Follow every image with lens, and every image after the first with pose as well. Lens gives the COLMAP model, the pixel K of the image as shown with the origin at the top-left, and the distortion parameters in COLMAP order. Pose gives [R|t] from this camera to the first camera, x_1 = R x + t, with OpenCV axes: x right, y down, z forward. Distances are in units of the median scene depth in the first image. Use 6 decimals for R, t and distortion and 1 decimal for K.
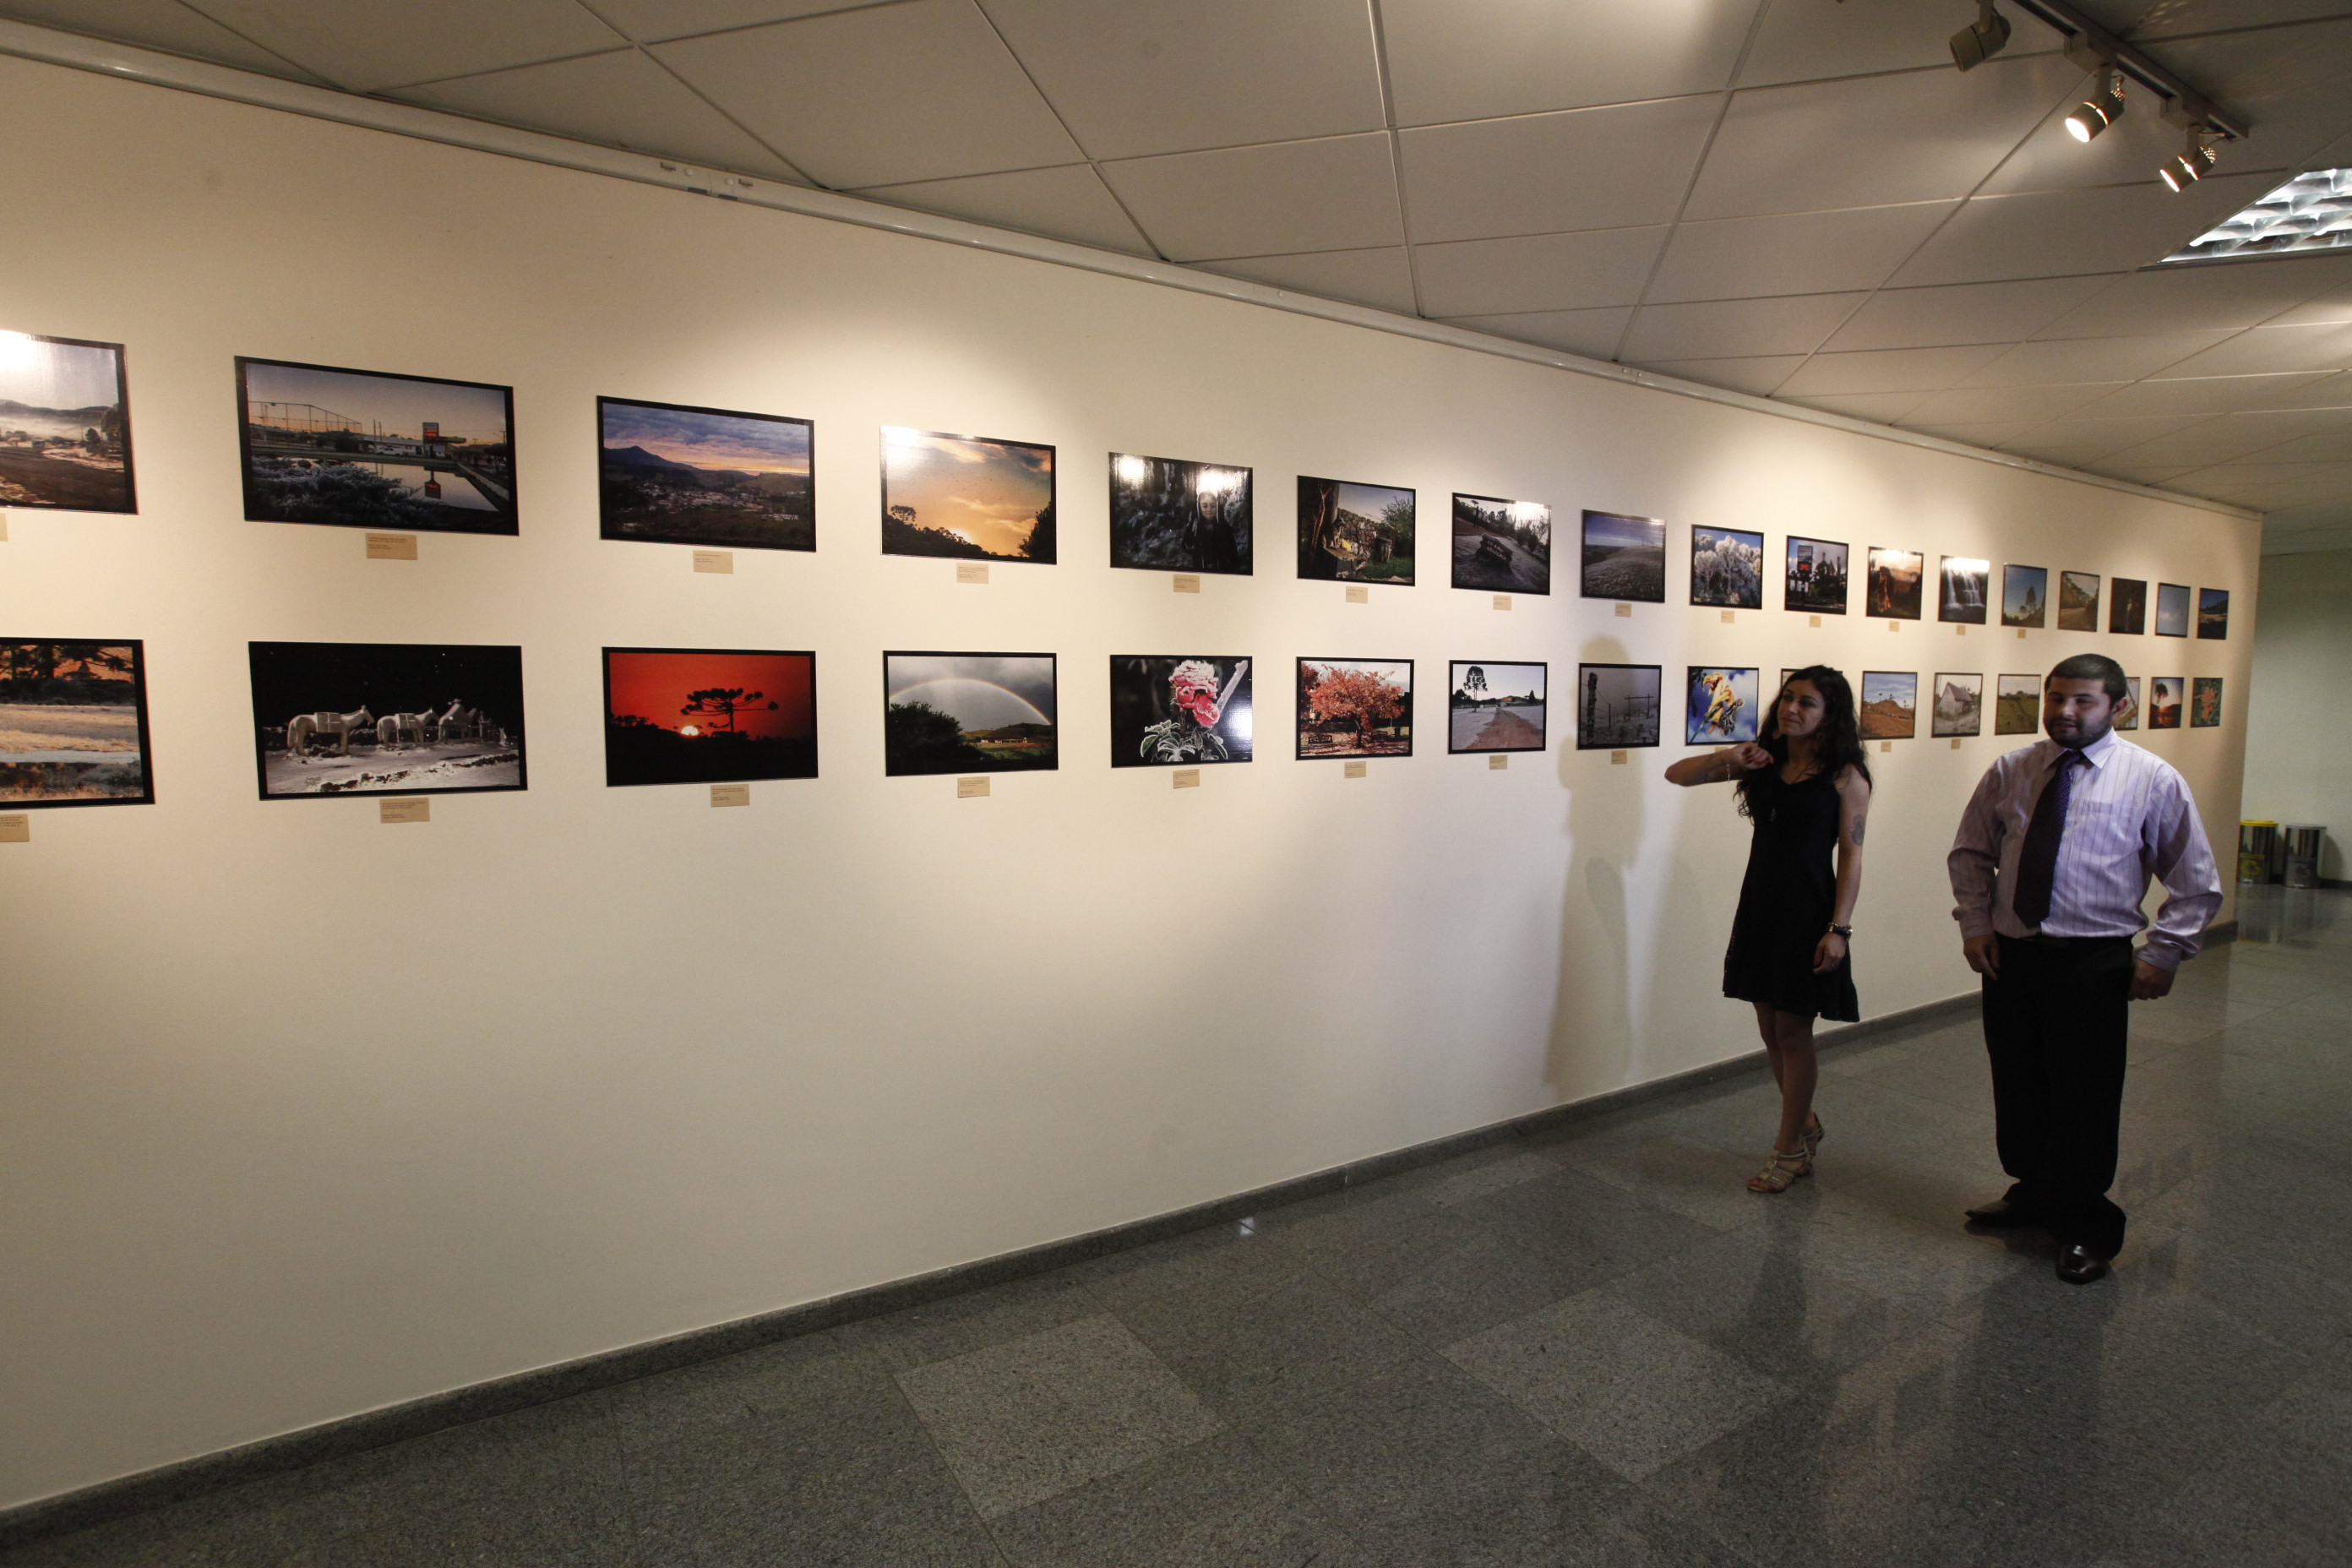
lens RADIAL K [[1159.7, 0, 1174.7], [0, 1159.7, 802.5], [0, 0, 1]] dist [-0.057374, 0.029062]
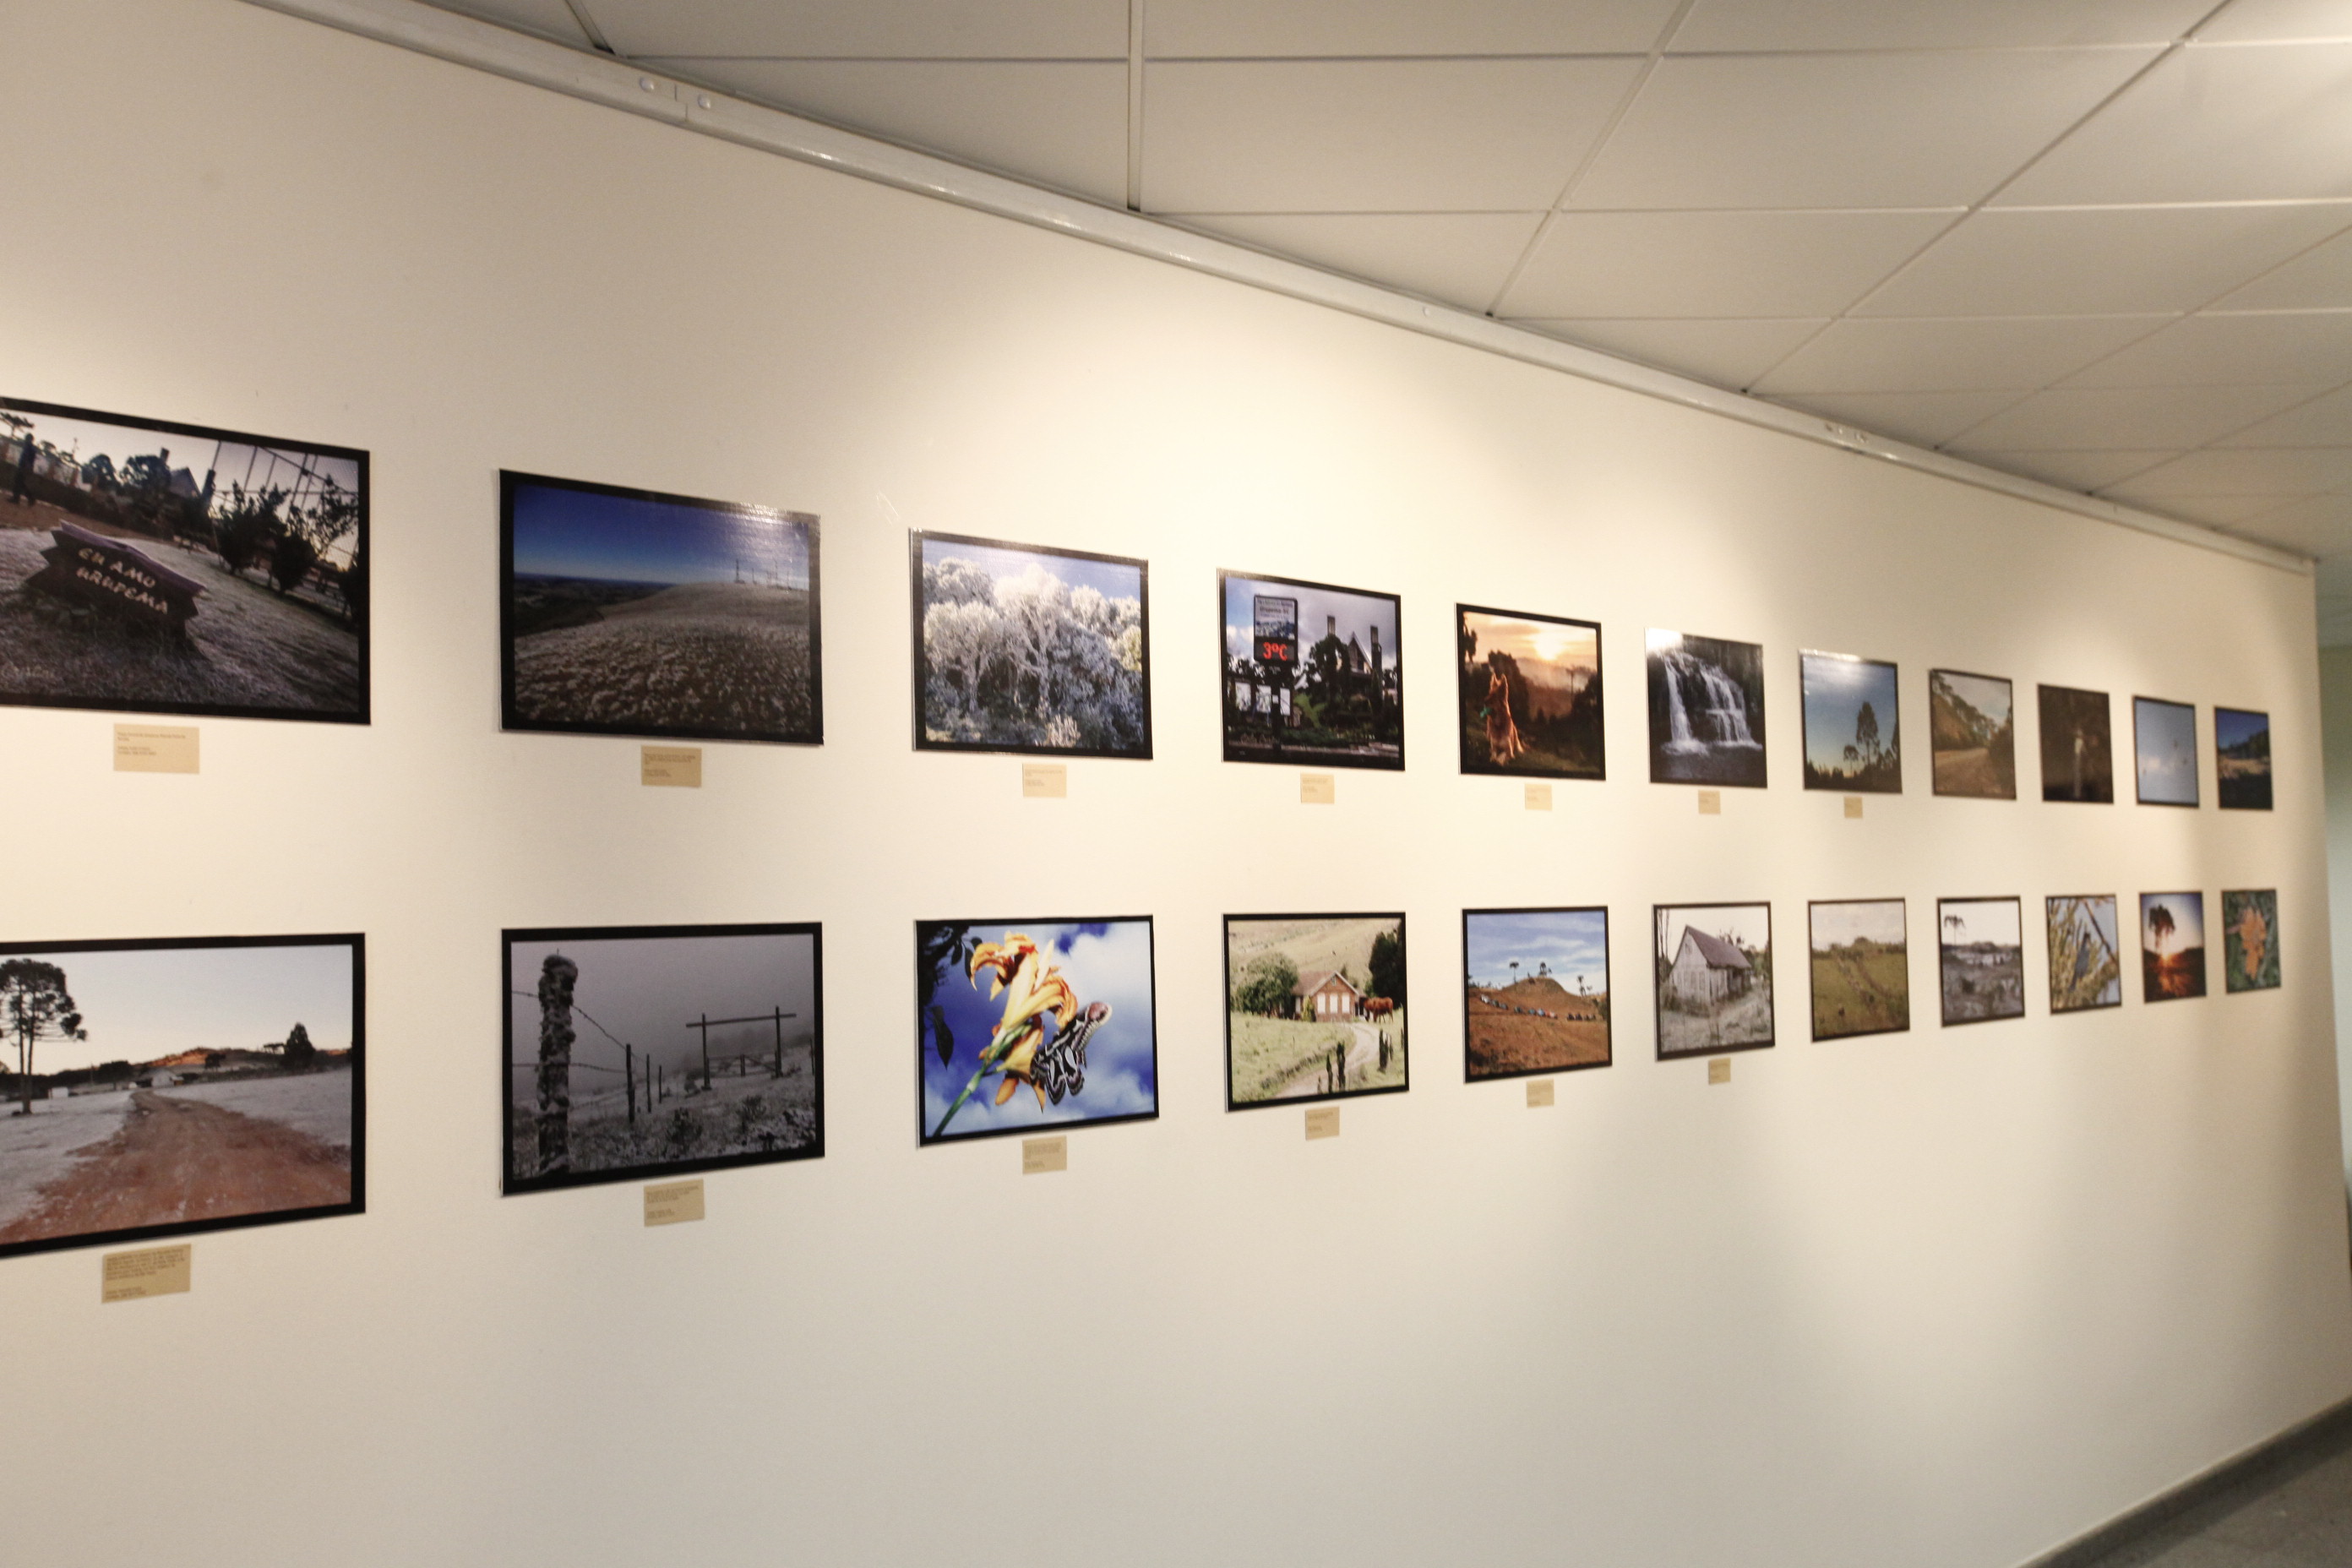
lens RADIAL K [[2233.4, 0, 1175.8], [0, 2233.4, 799.1], [0, 0, 1]] dist [-0.004980, 0.141322]
pose [[0.963001, -0.002186, 0.269488, 0.428152], [0.039686, 0.990216, -0.133782, -0.076488], [-0.266559, 0.139527, 0.953666, 0.396495]]
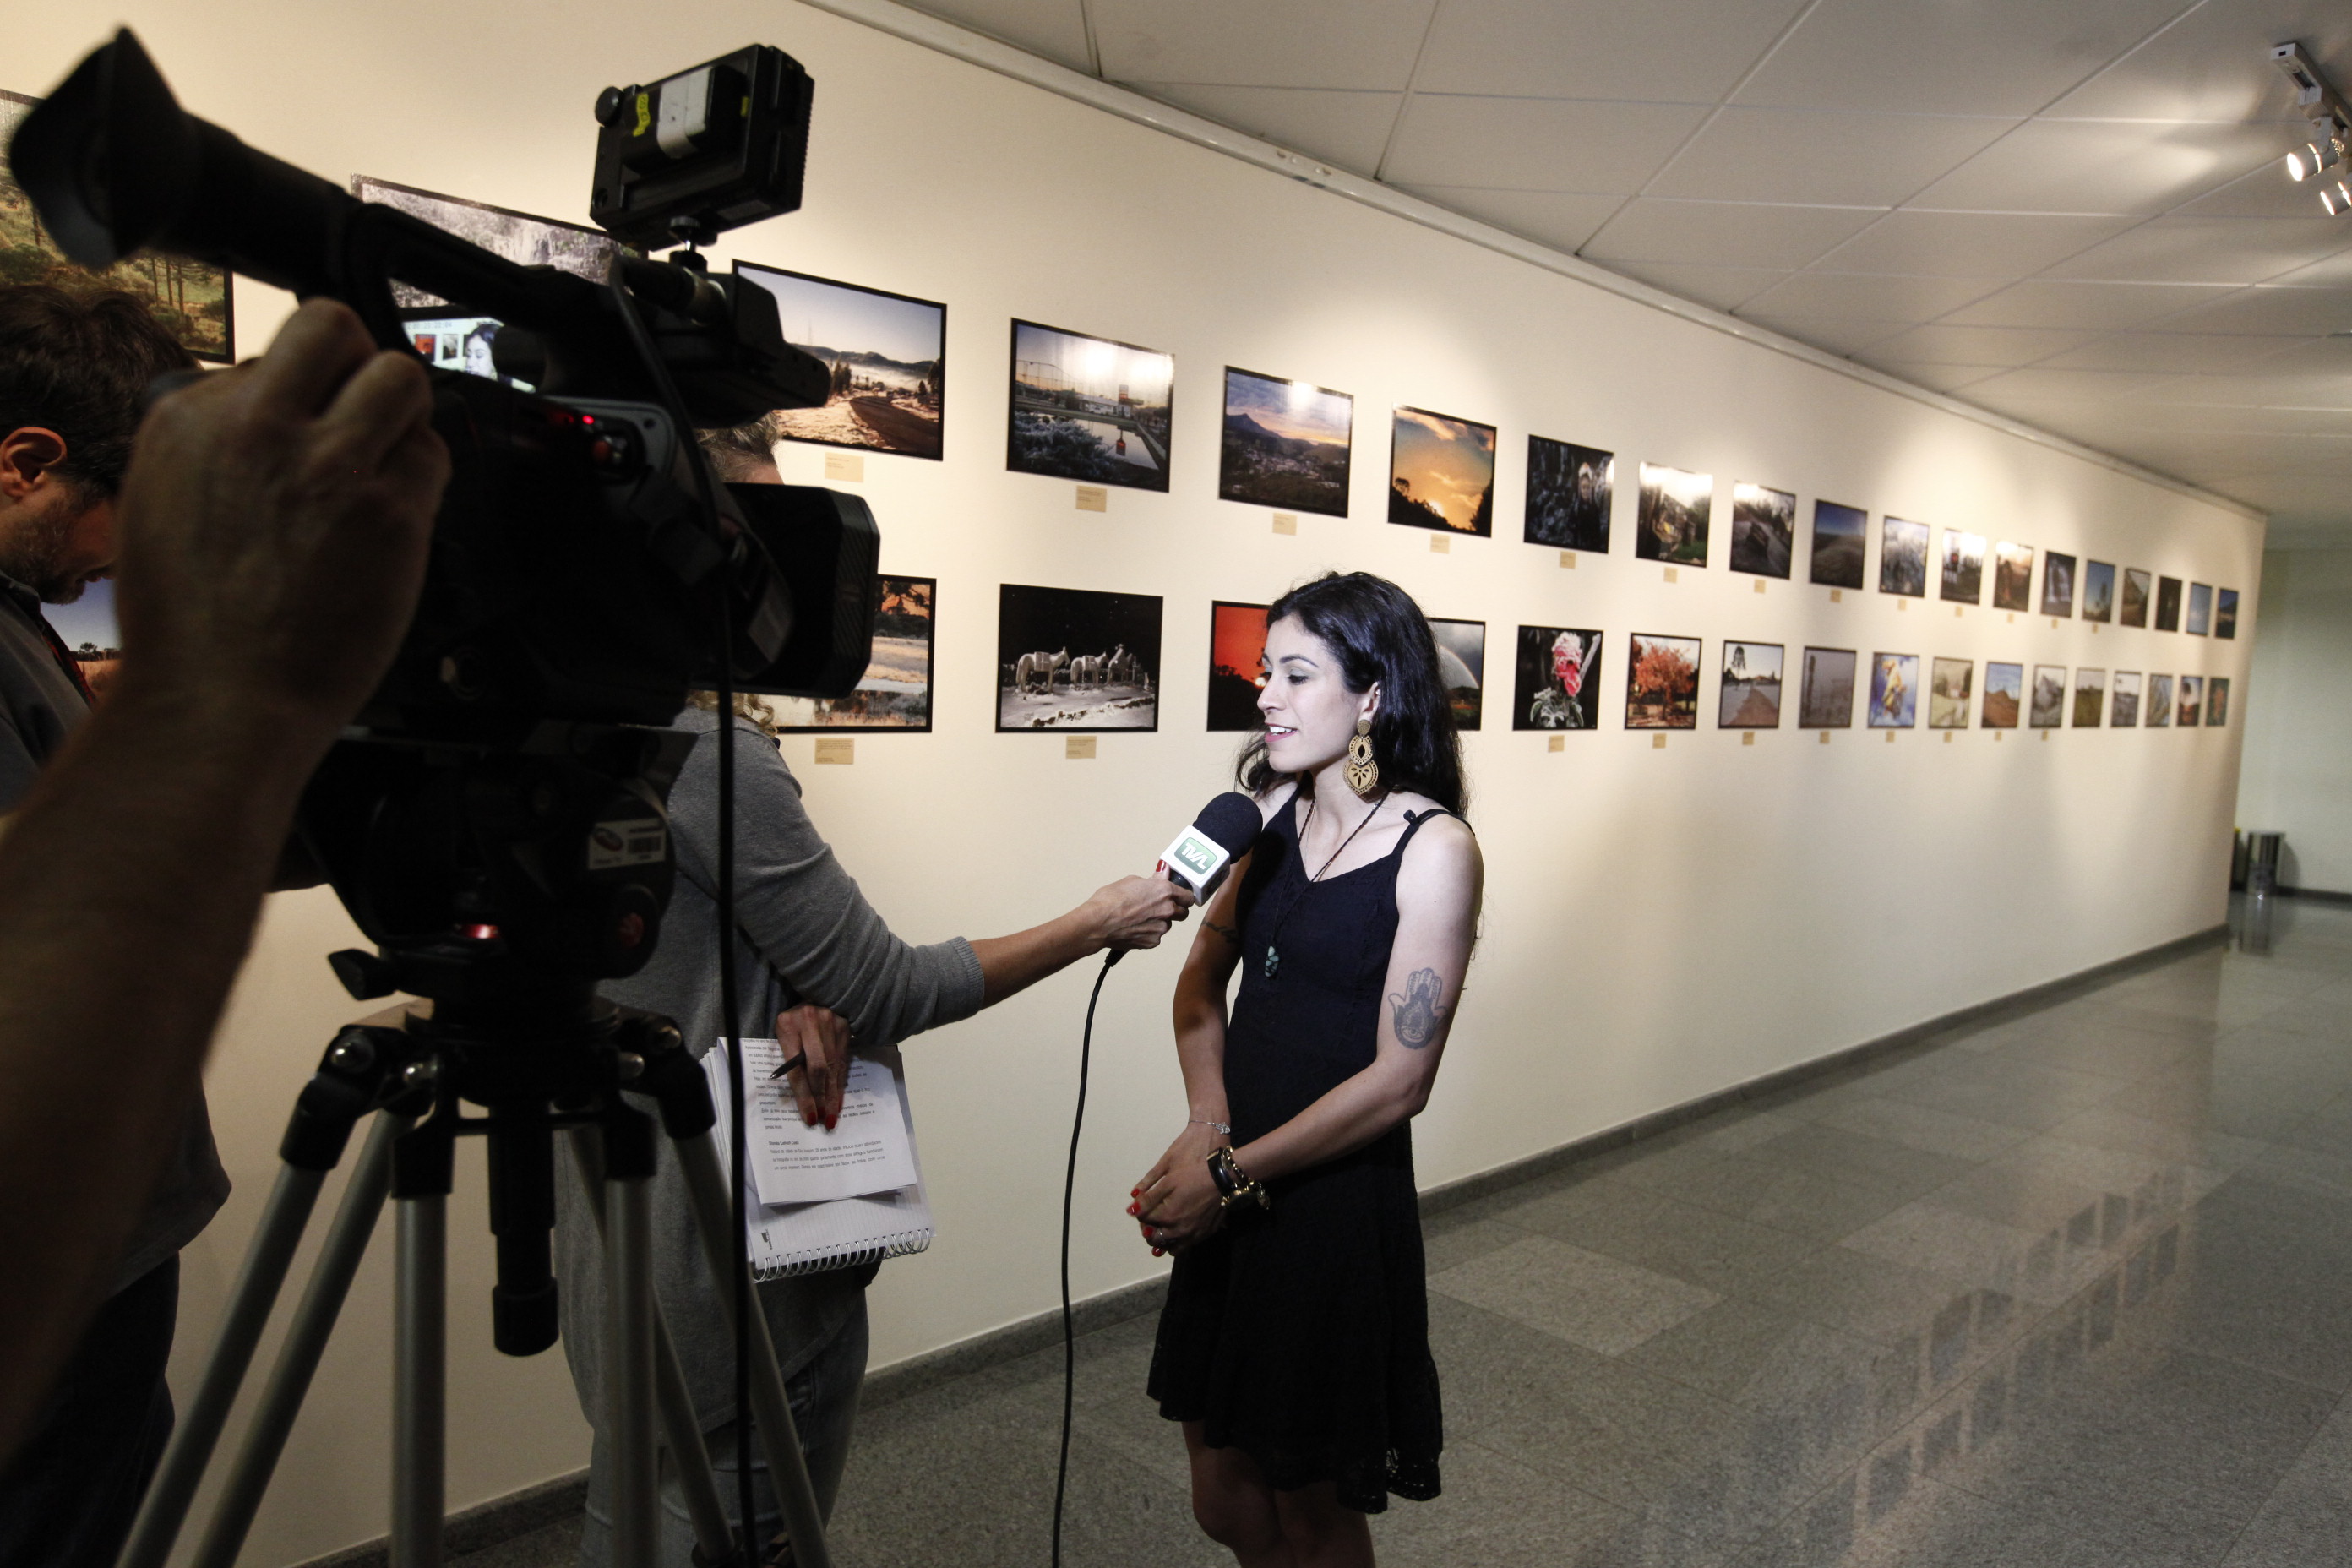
lens RADIAL K [[1603.4, 0, 1178.6], [0, 1603.4, 797.7], [0, 0, 1]] dist [-0.047466, 0.083624]
pose [[0.971195, 0.023916, 0.237082, -0.632250], [-0.025138, 0.999682, 0.002135, 0.032454], [-0.236955, -0.008033, 0.971487, -0.317124]]
